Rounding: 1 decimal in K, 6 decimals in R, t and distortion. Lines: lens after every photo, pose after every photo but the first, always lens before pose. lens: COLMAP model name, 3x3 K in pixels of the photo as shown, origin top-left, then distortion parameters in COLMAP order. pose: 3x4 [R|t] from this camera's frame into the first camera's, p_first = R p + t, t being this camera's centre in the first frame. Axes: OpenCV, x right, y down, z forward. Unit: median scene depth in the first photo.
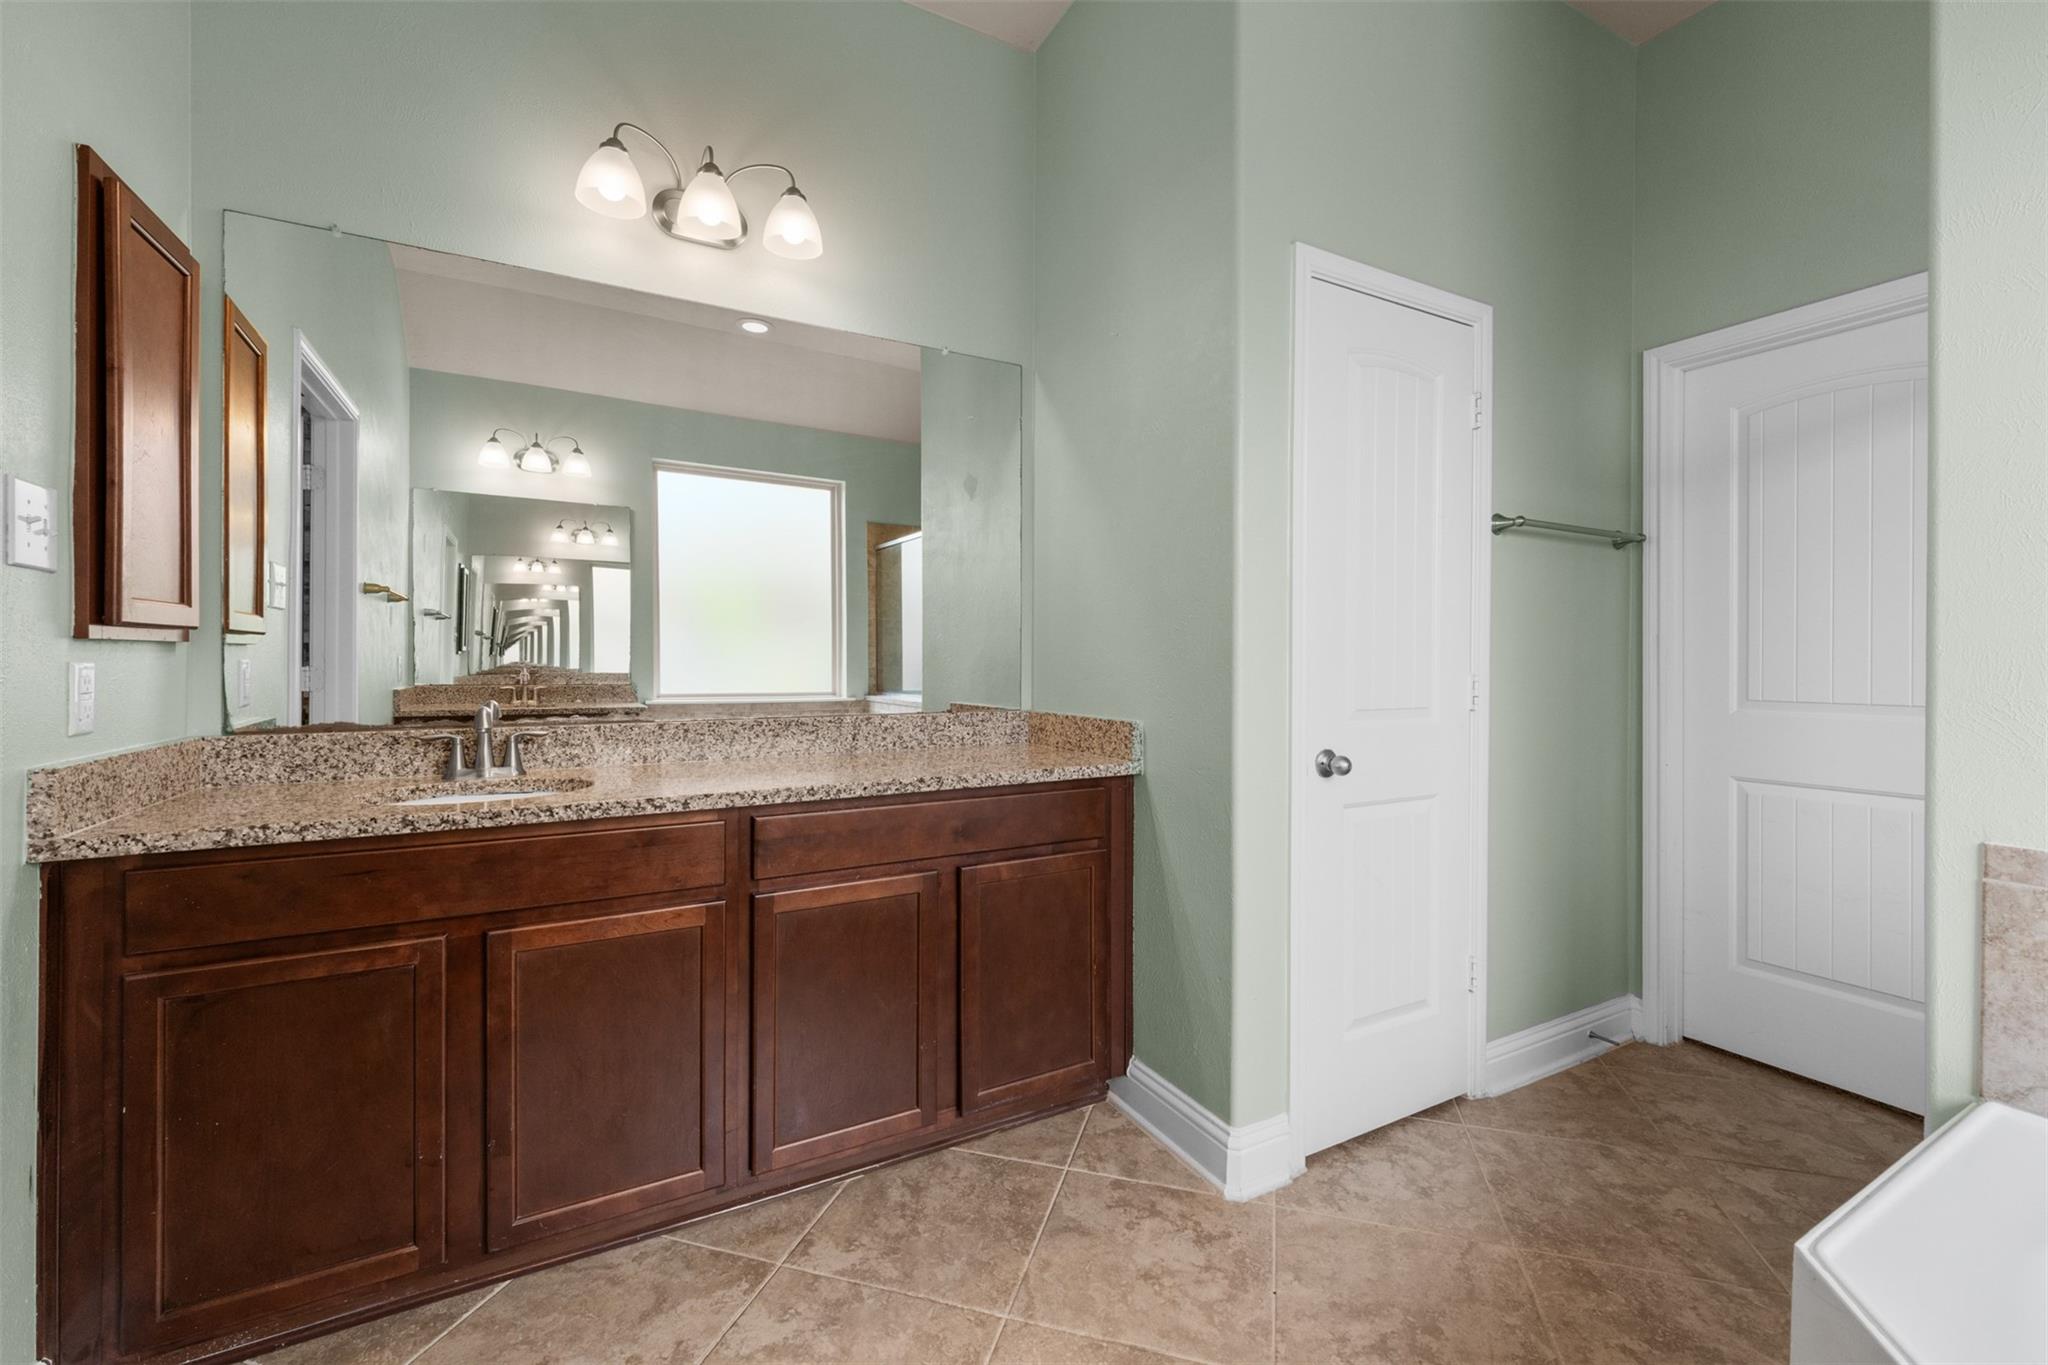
lens RADIAL K [[844.2, 0, 1017.2], [0, 844.2, 657.6], [0, 0, 1]] dist [0.003854, -0.002574]
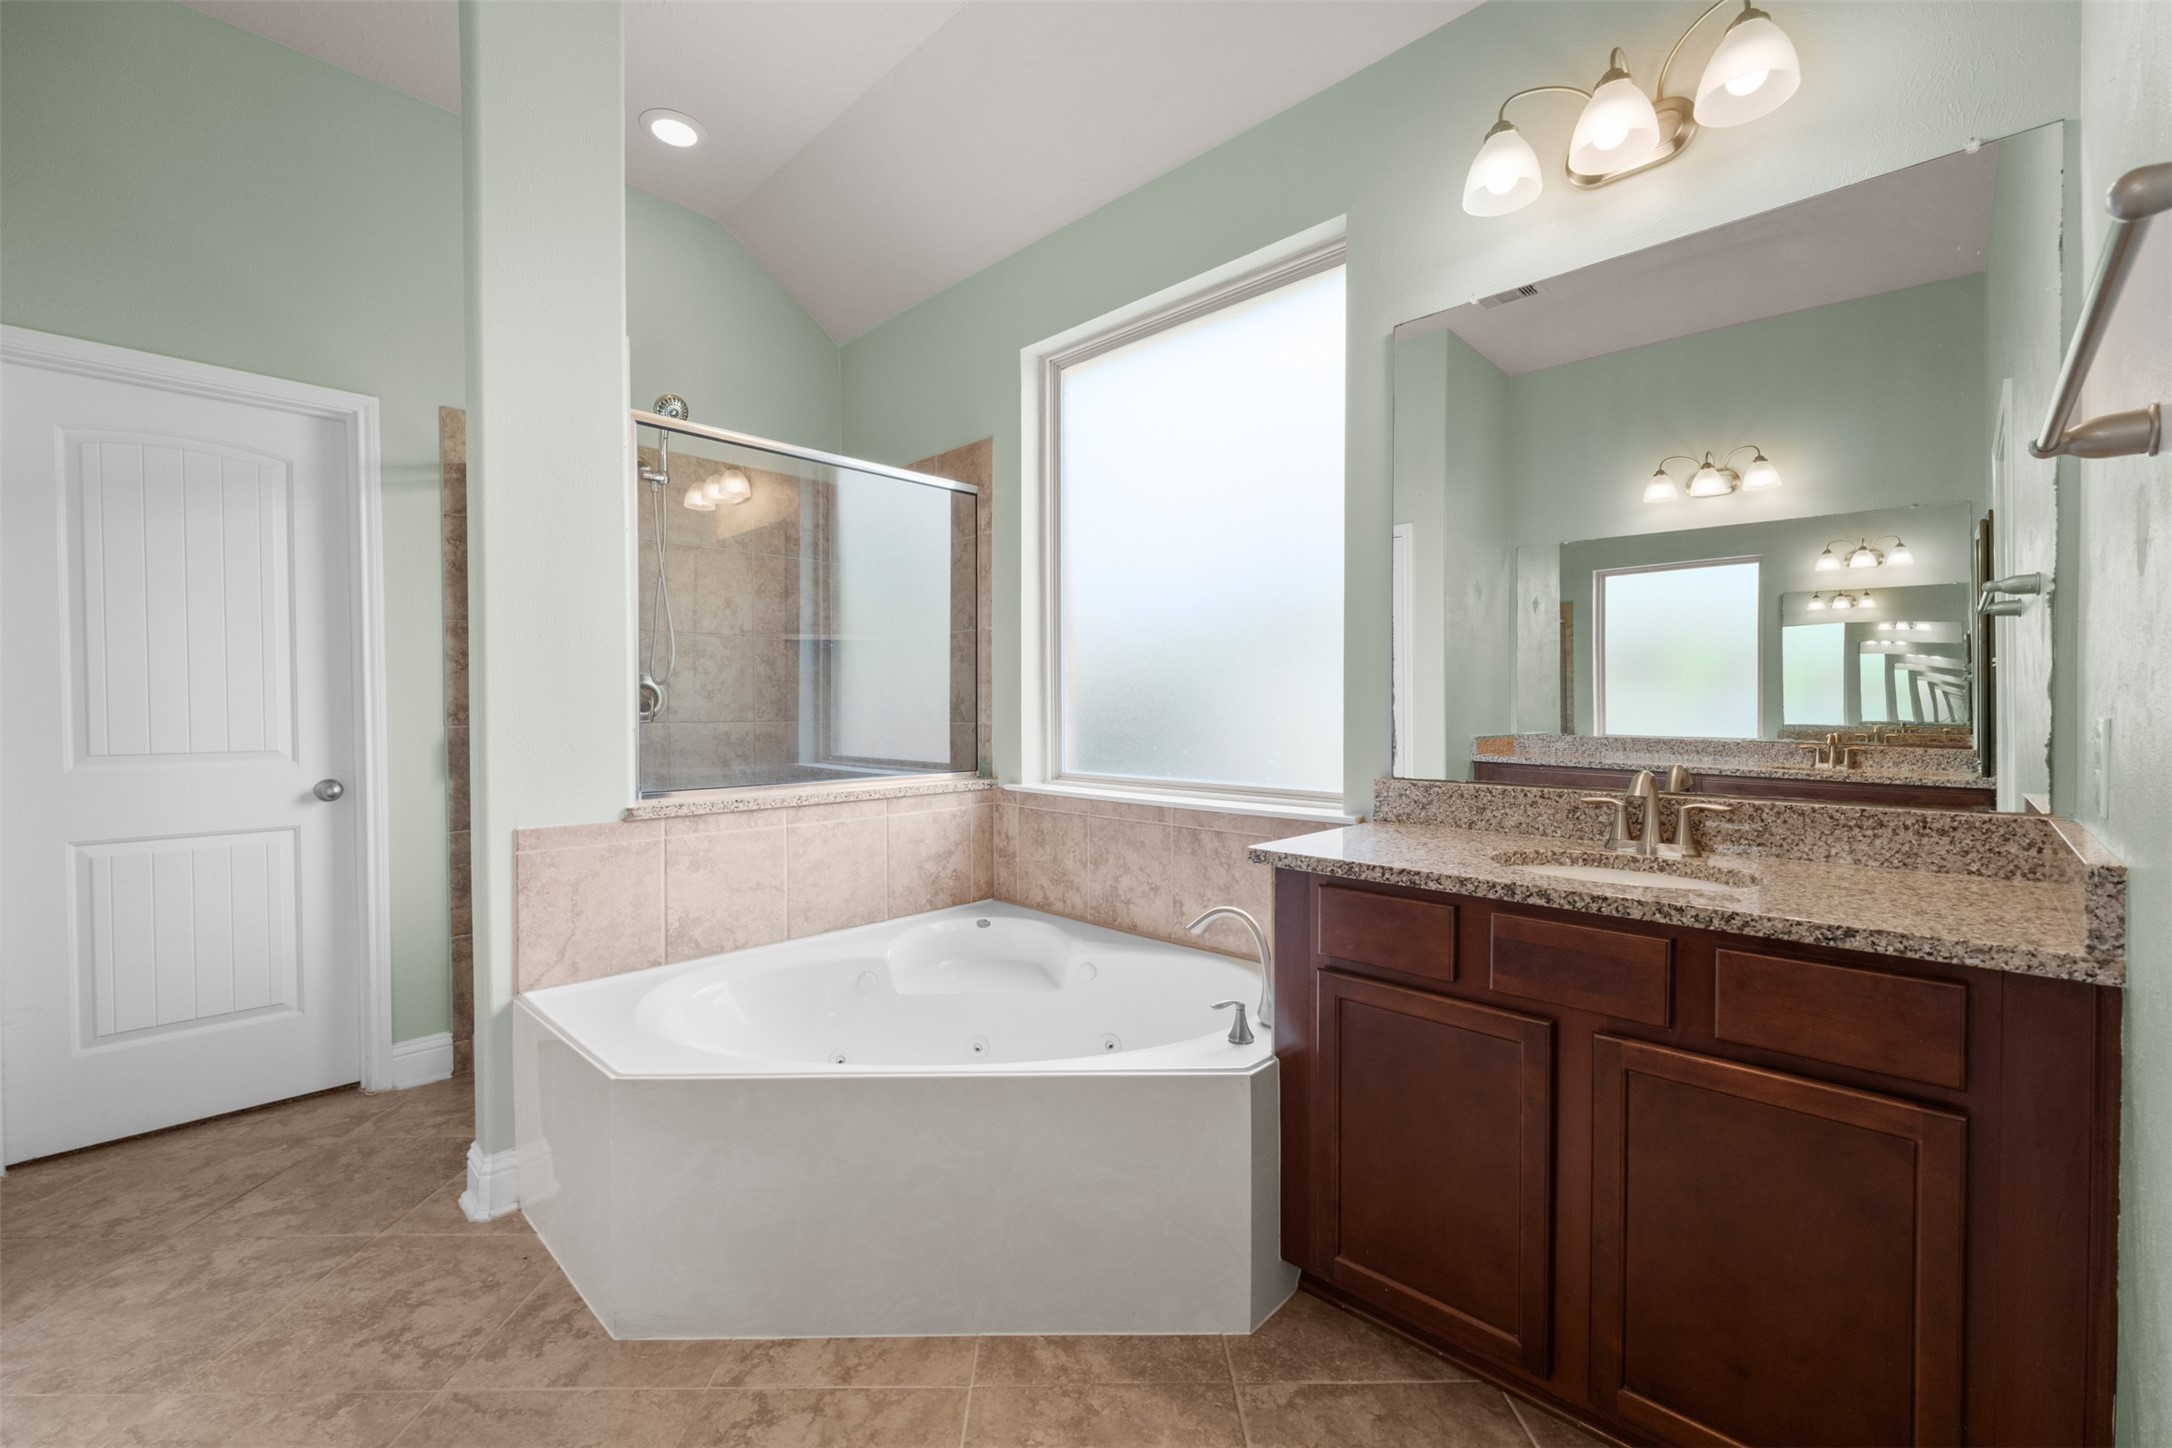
lens RADIAL K [[895.3, 0, 1094.4], [0, 895.3, 724.2], [0, 0, 1]] dist [0.003854, -0.002574]
pose [[-0.303108, -0.021800, 0.952707, -0.501904], [0.001710, 0.999724, 0.023420, -0.006106], [-0.952955, 0.008728, -0.302987, 0.336914]]
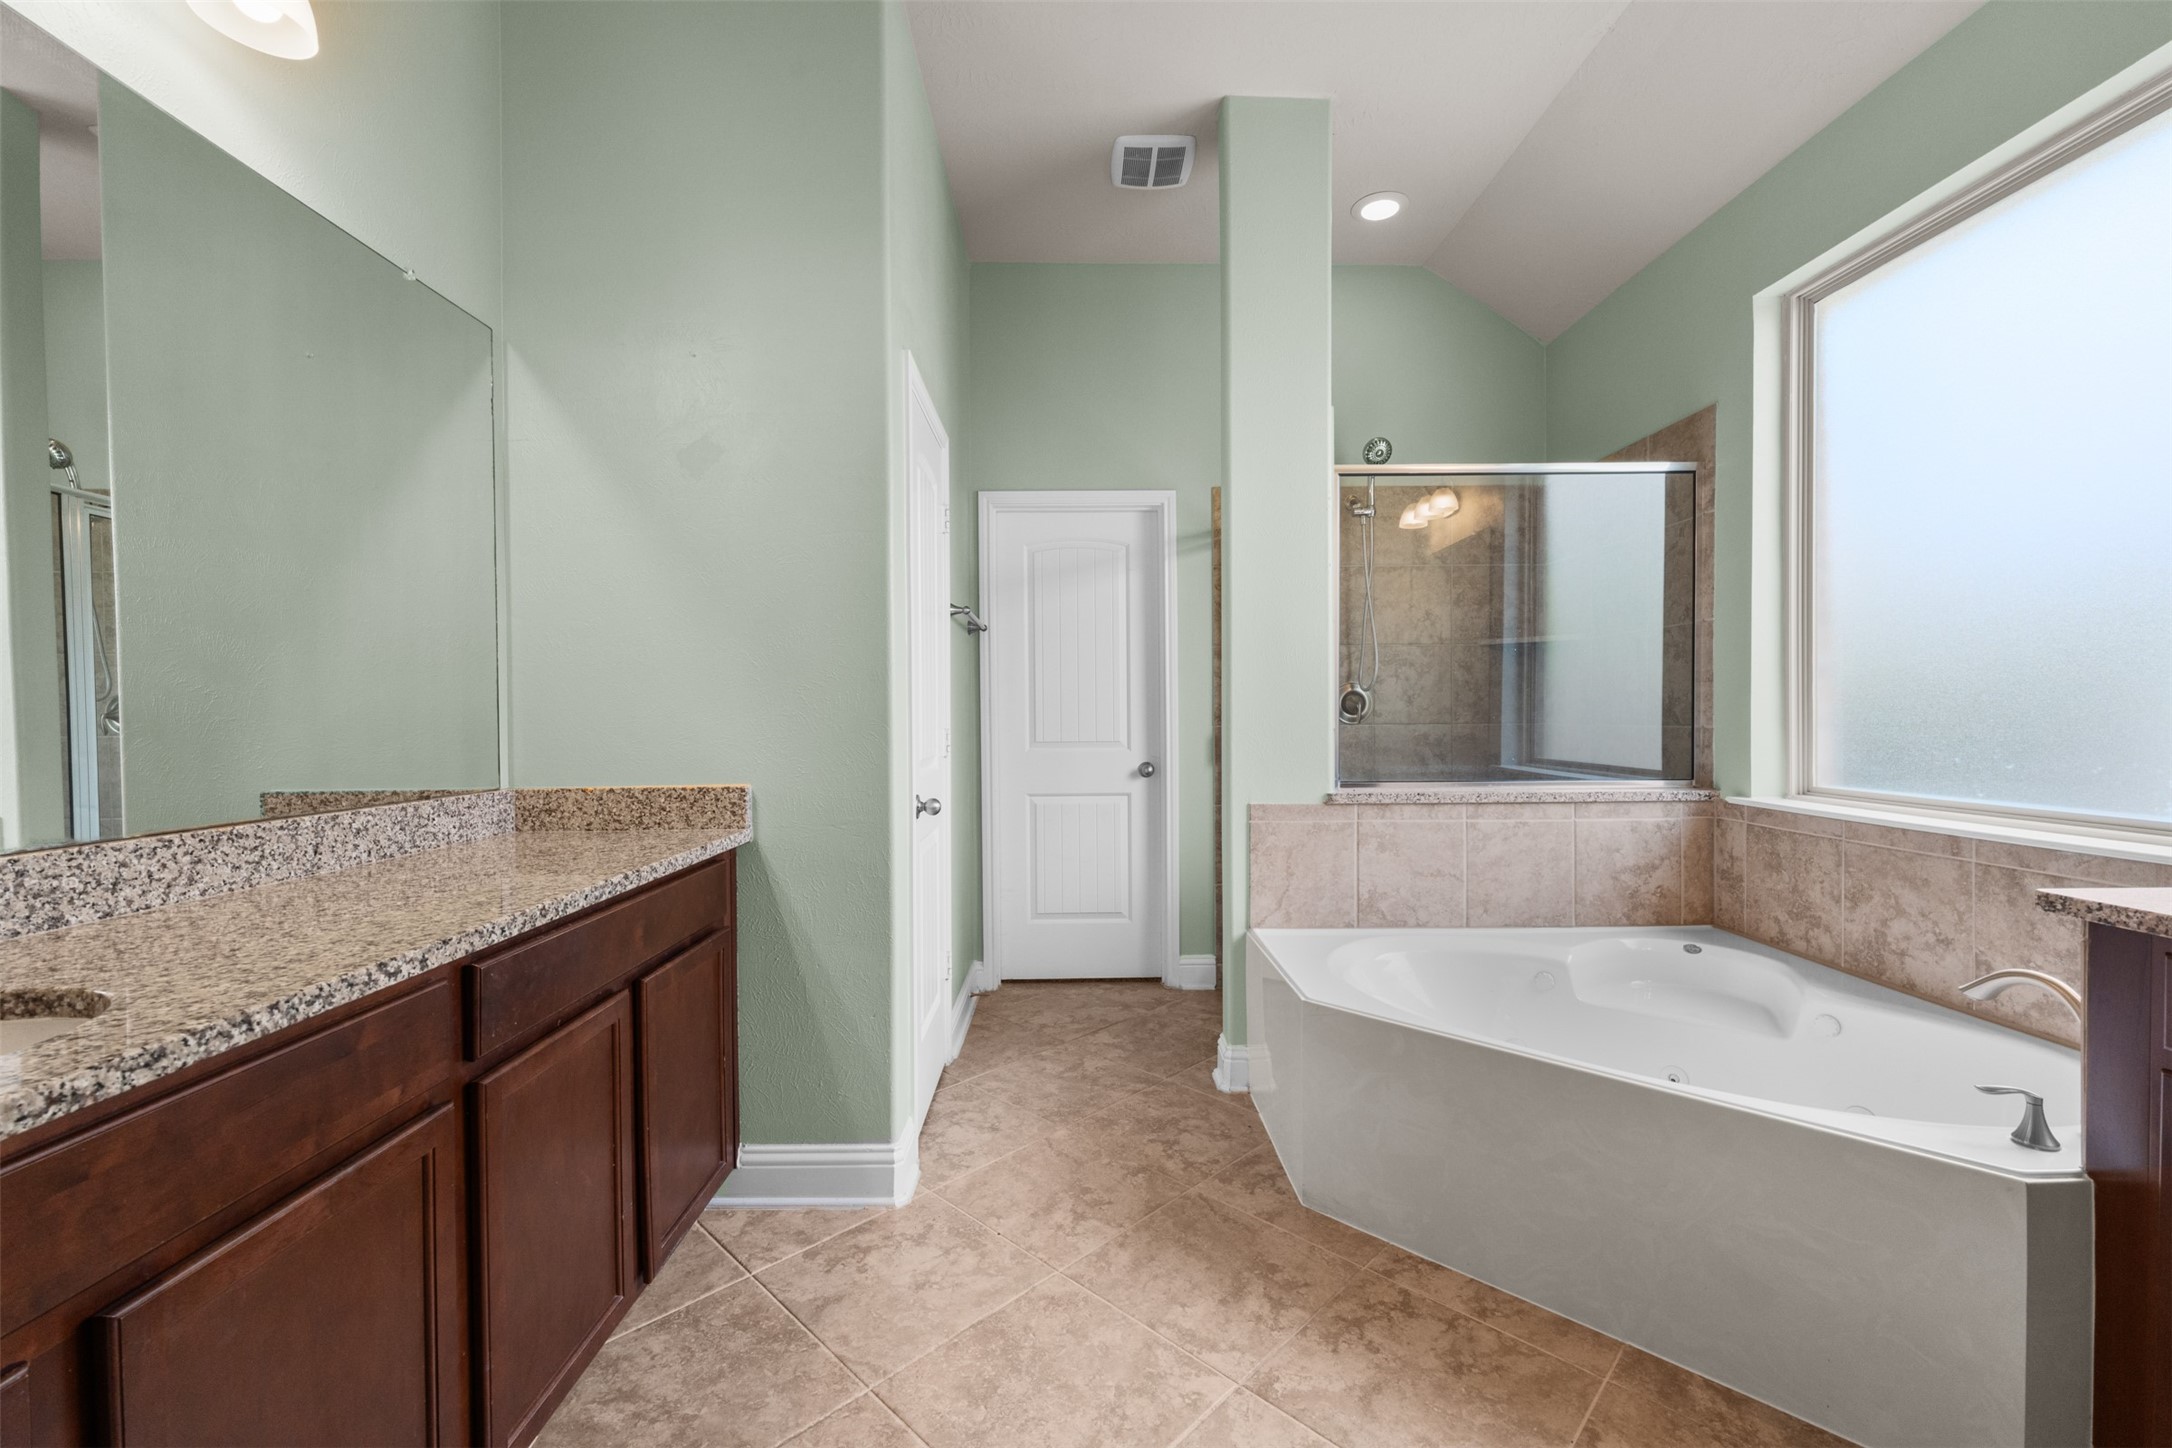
lens RADIAL K [[895.3, 0, 1066.8], [0, 895.3, 715.9], [0, 0, 1]] dist [0.003854, -0.002574]
pose [[0.482076, -0.009190, 0.876081, -0.657658], [0.009443, 0.999941, 0.005293, -0.005177], [-0.876078, 0.005721, 0.482135, 0.237442]]
